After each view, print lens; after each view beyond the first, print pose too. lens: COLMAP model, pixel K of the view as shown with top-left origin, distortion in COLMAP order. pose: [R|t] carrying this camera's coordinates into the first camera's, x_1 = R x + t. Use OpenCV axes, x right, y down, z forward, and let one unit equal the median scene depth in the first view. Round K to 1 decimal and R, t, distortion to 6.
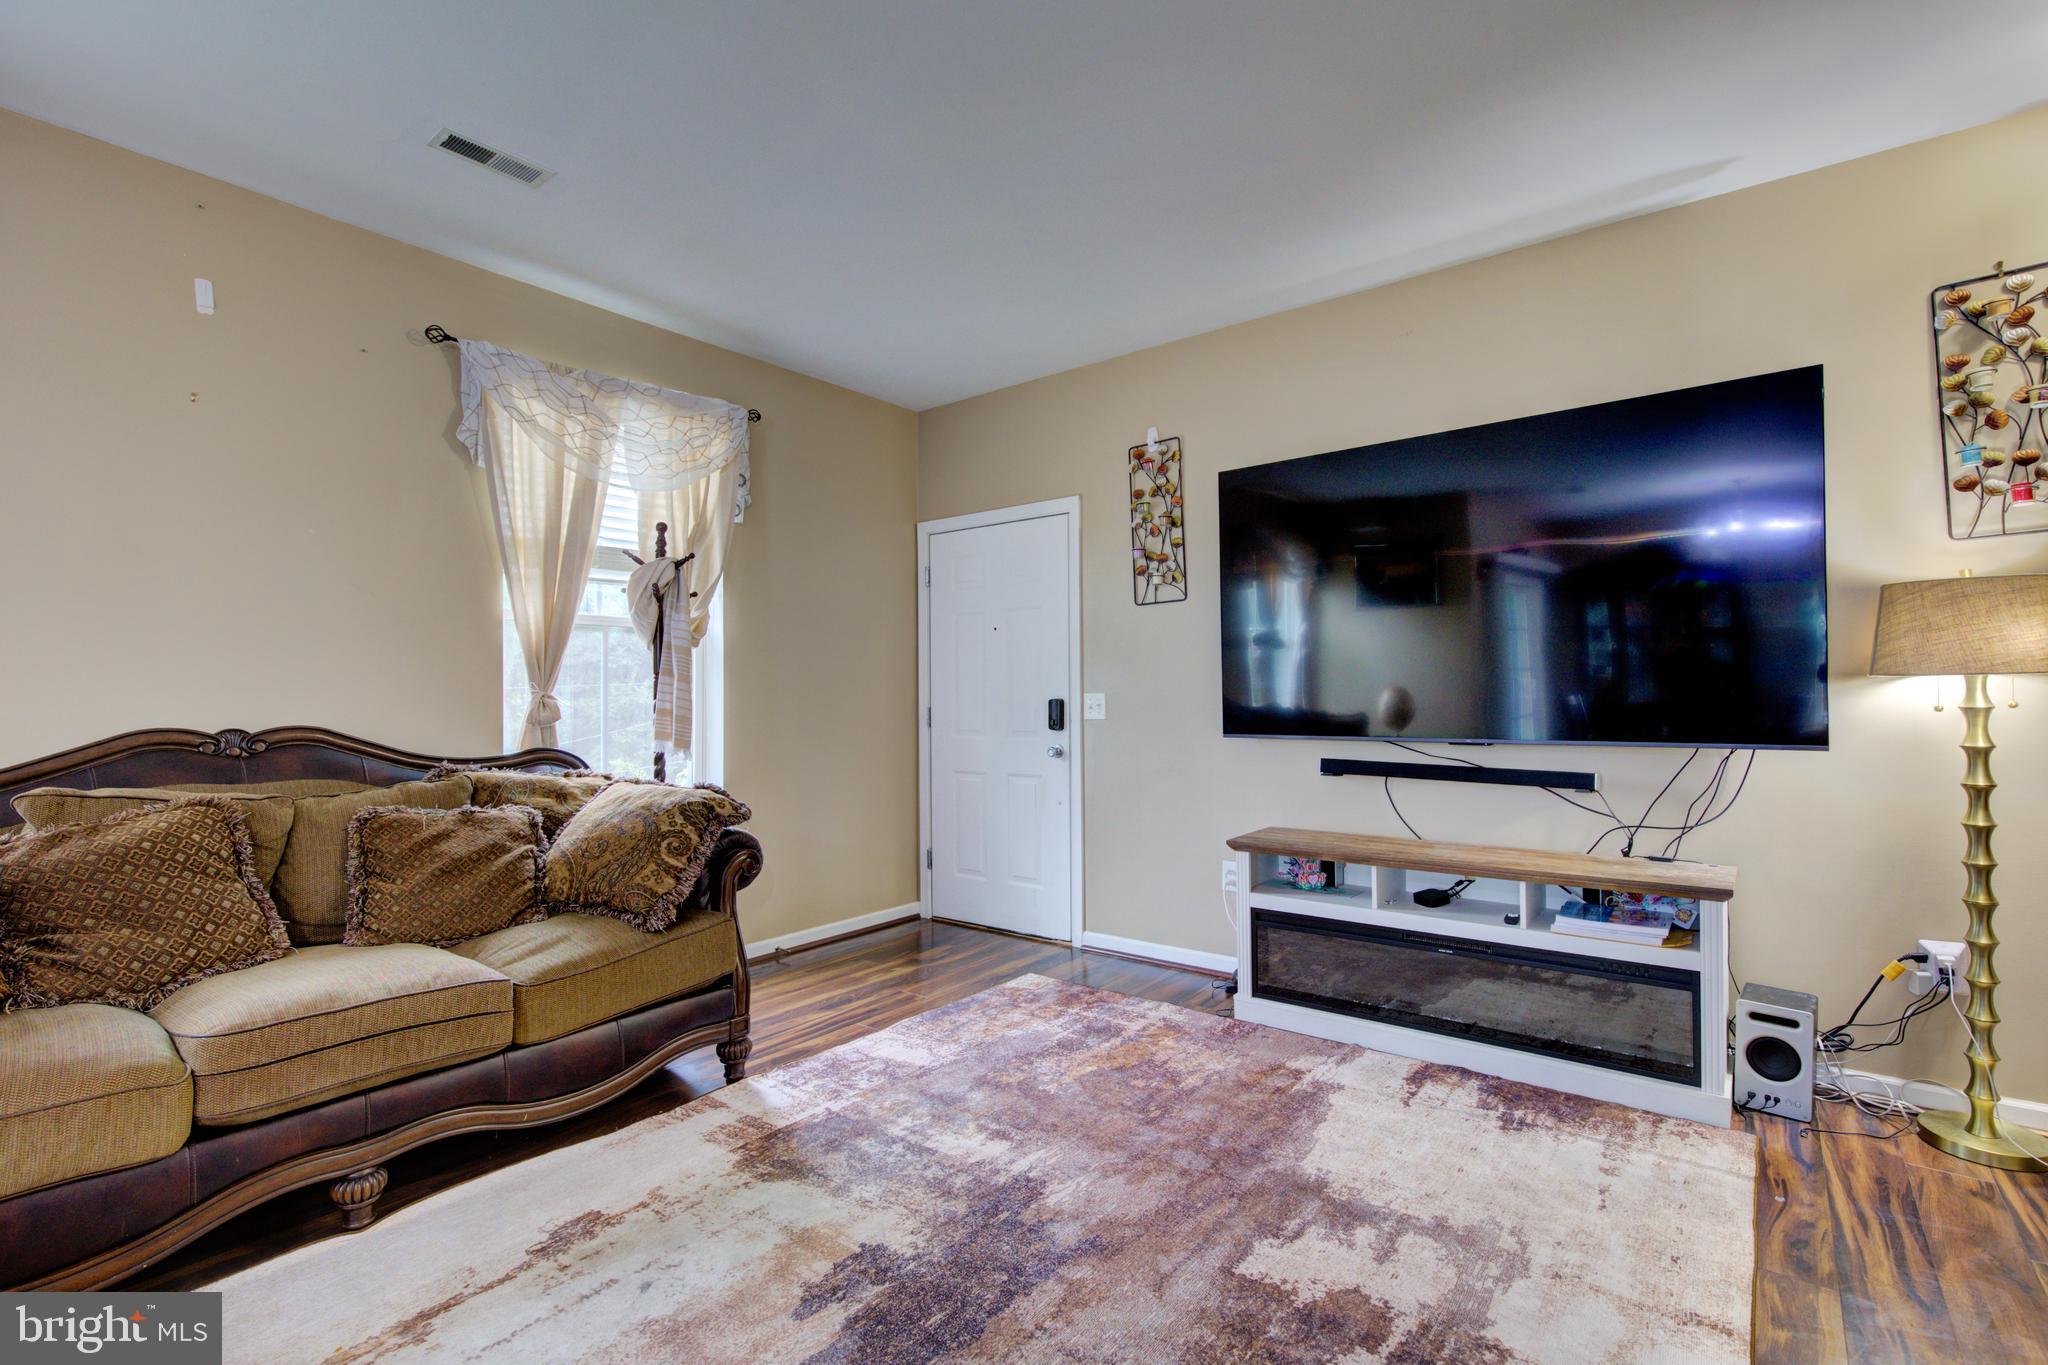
lens RADIAL K [[934.0, 0, 1041.5], [0, 934.0, 690.9], [0, 0, 1]] dist [-0.001730, 0.000393]
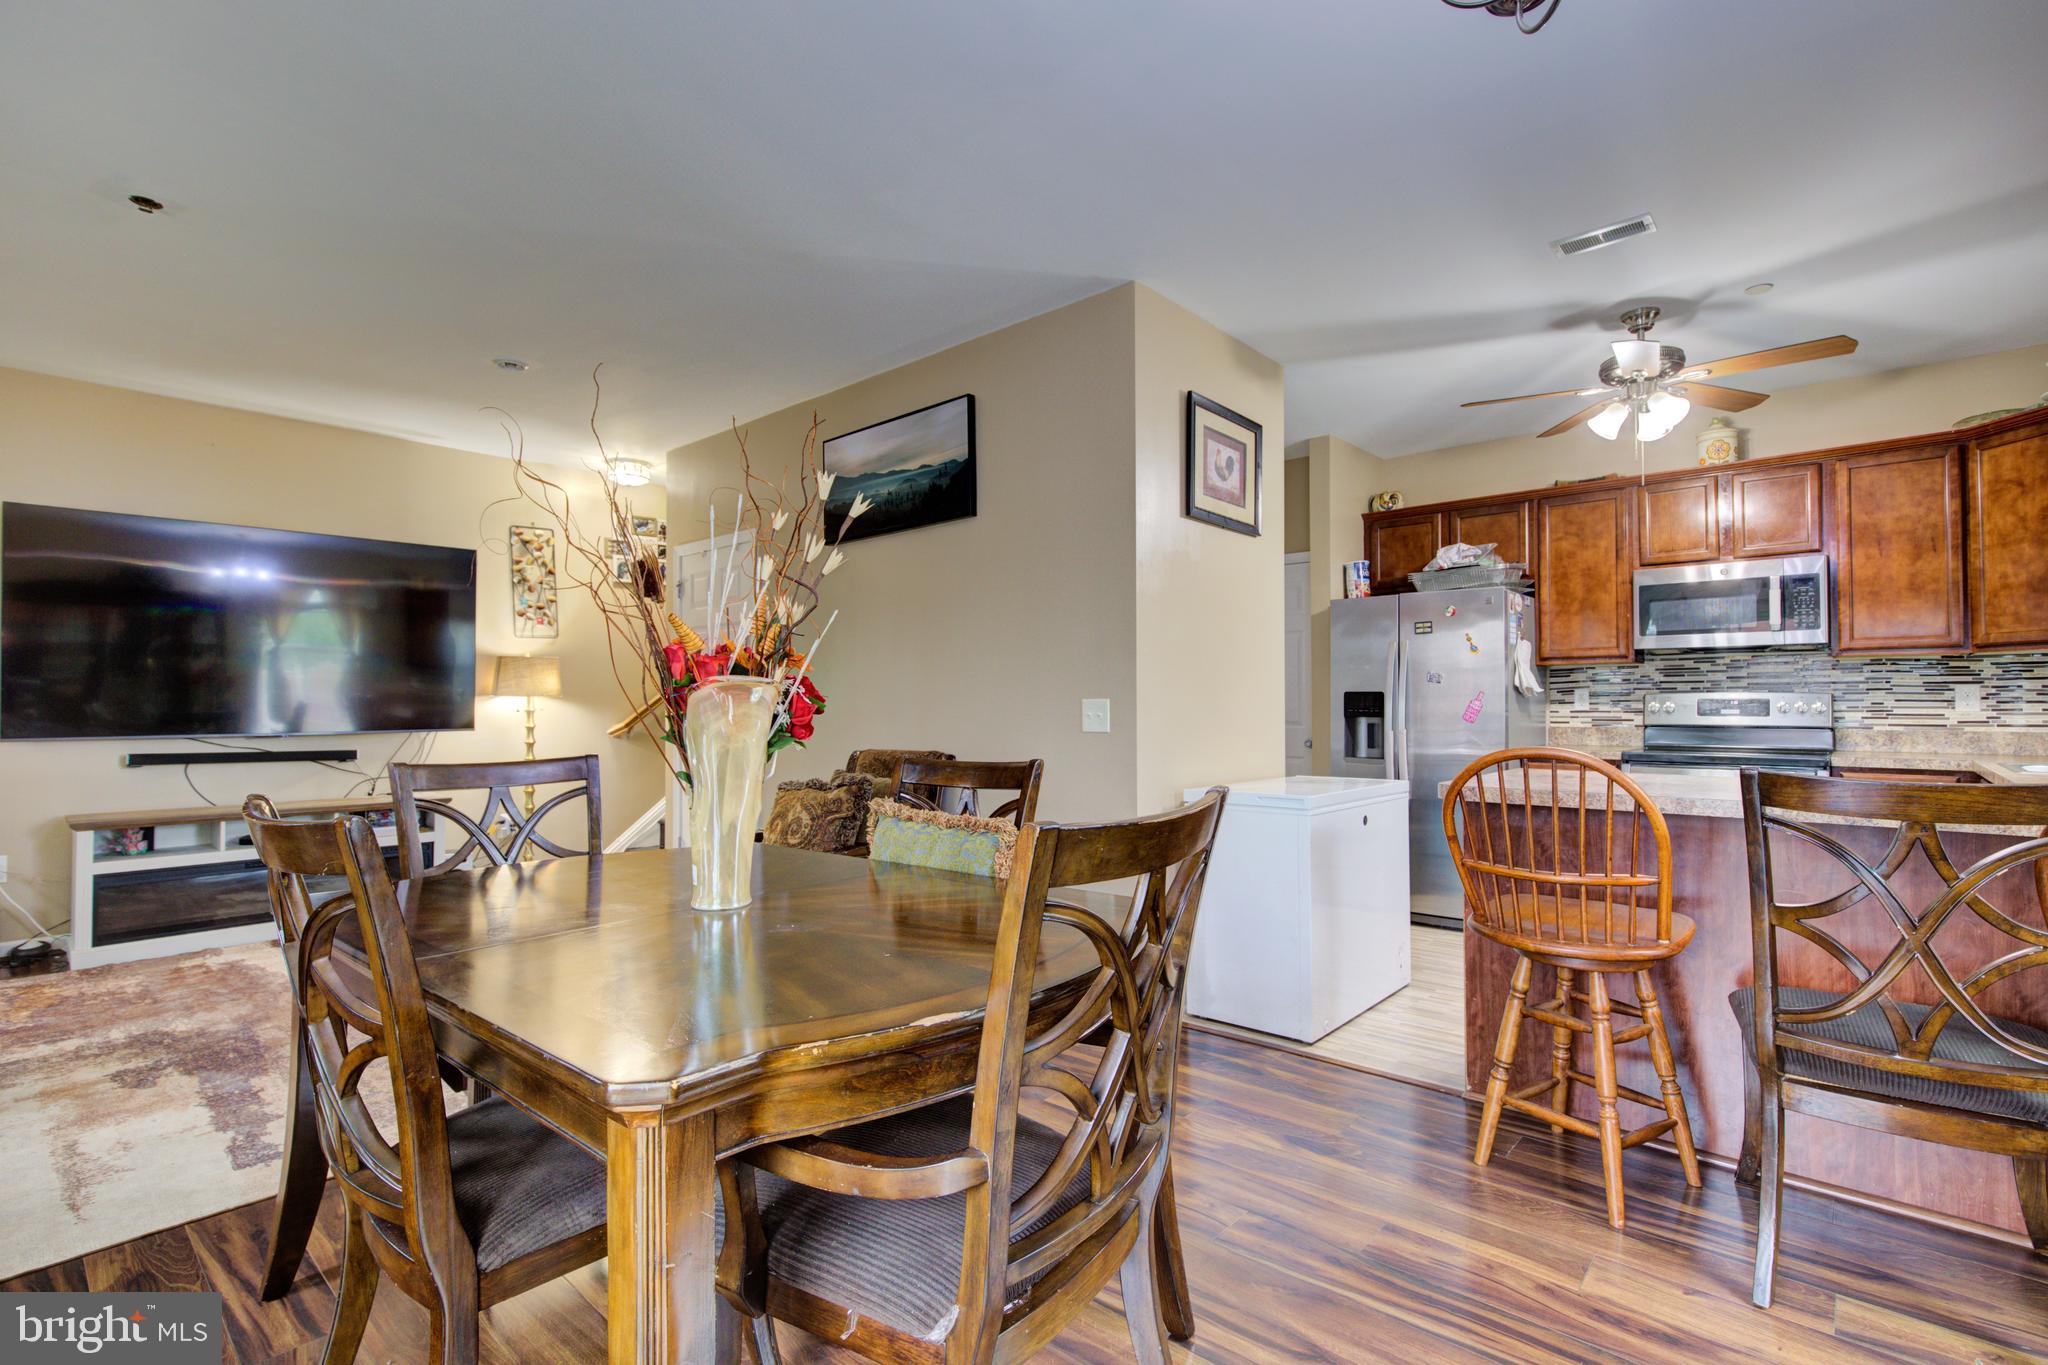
lens RADIAL K [[934.0, 0, 1042.9], [0, 934.0, 687.7], [0, 0, 1]] dist [-0.001730, 0.000393]
pose [[0.062979, 0.021648, 0.997780, -1.116460], [-0.005926, 0.999755, -0.021317, 0.003451], [-0.997997, -0.004571, 0.063092, -0.398609]]
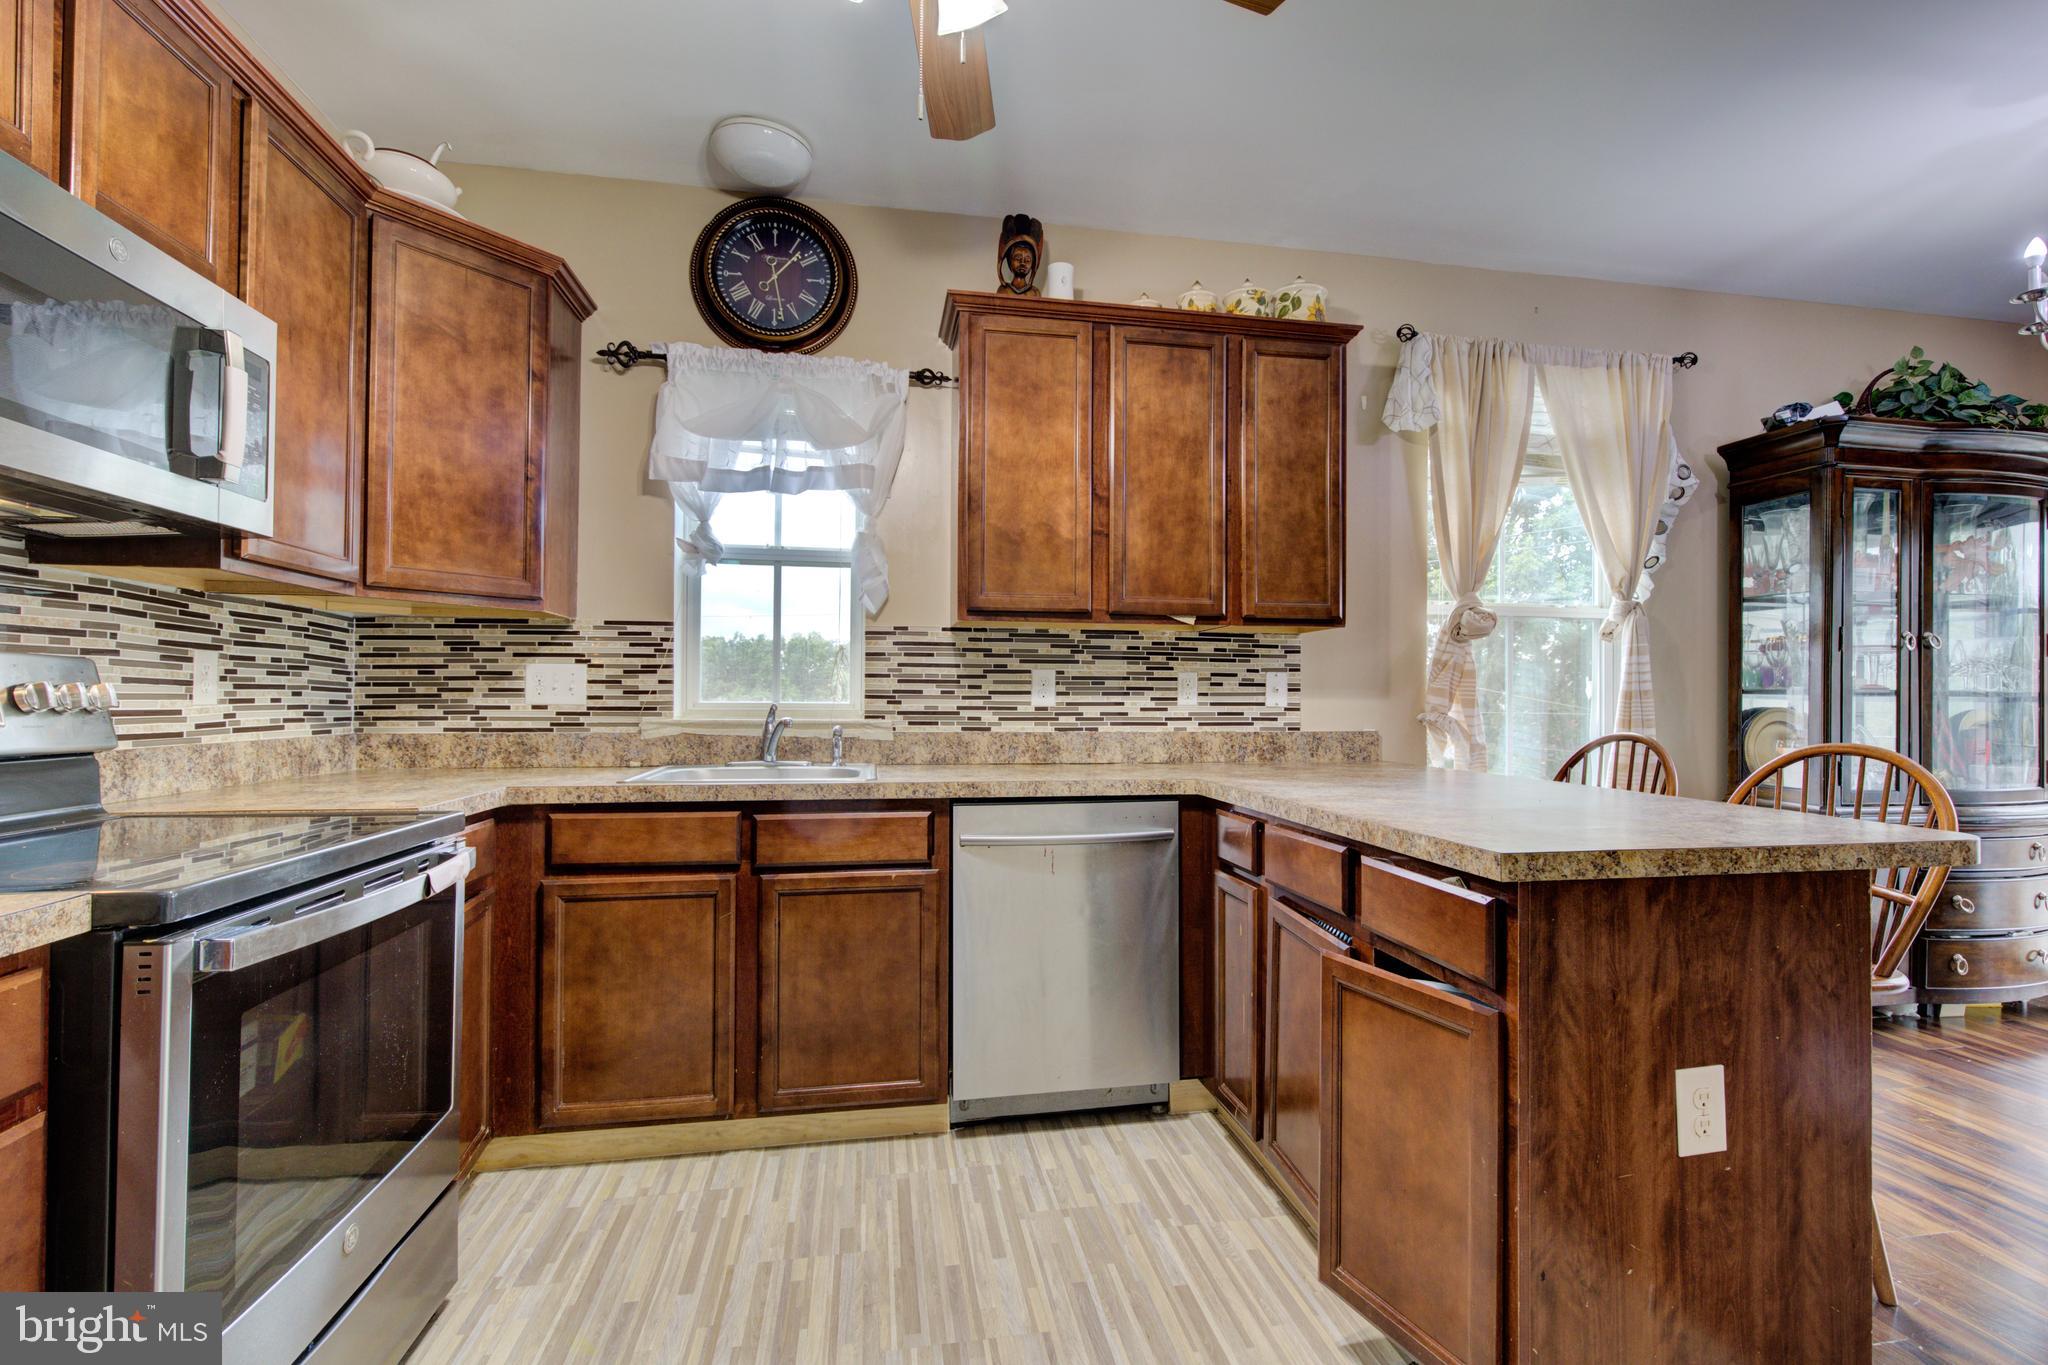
lens RADIAL K [[934.0, 0, 1045.5], [0, 934.0, 688.3], [0, 0, 1]] dist [-0.001730, 0.000393]
pose [[-0.663551, -0.007362, -0.748095, 0.557265], [0.001562, 0.999936, -0.011225, -0.002454], [0.748130, -0.008617, -0.663496, -0.773458]]
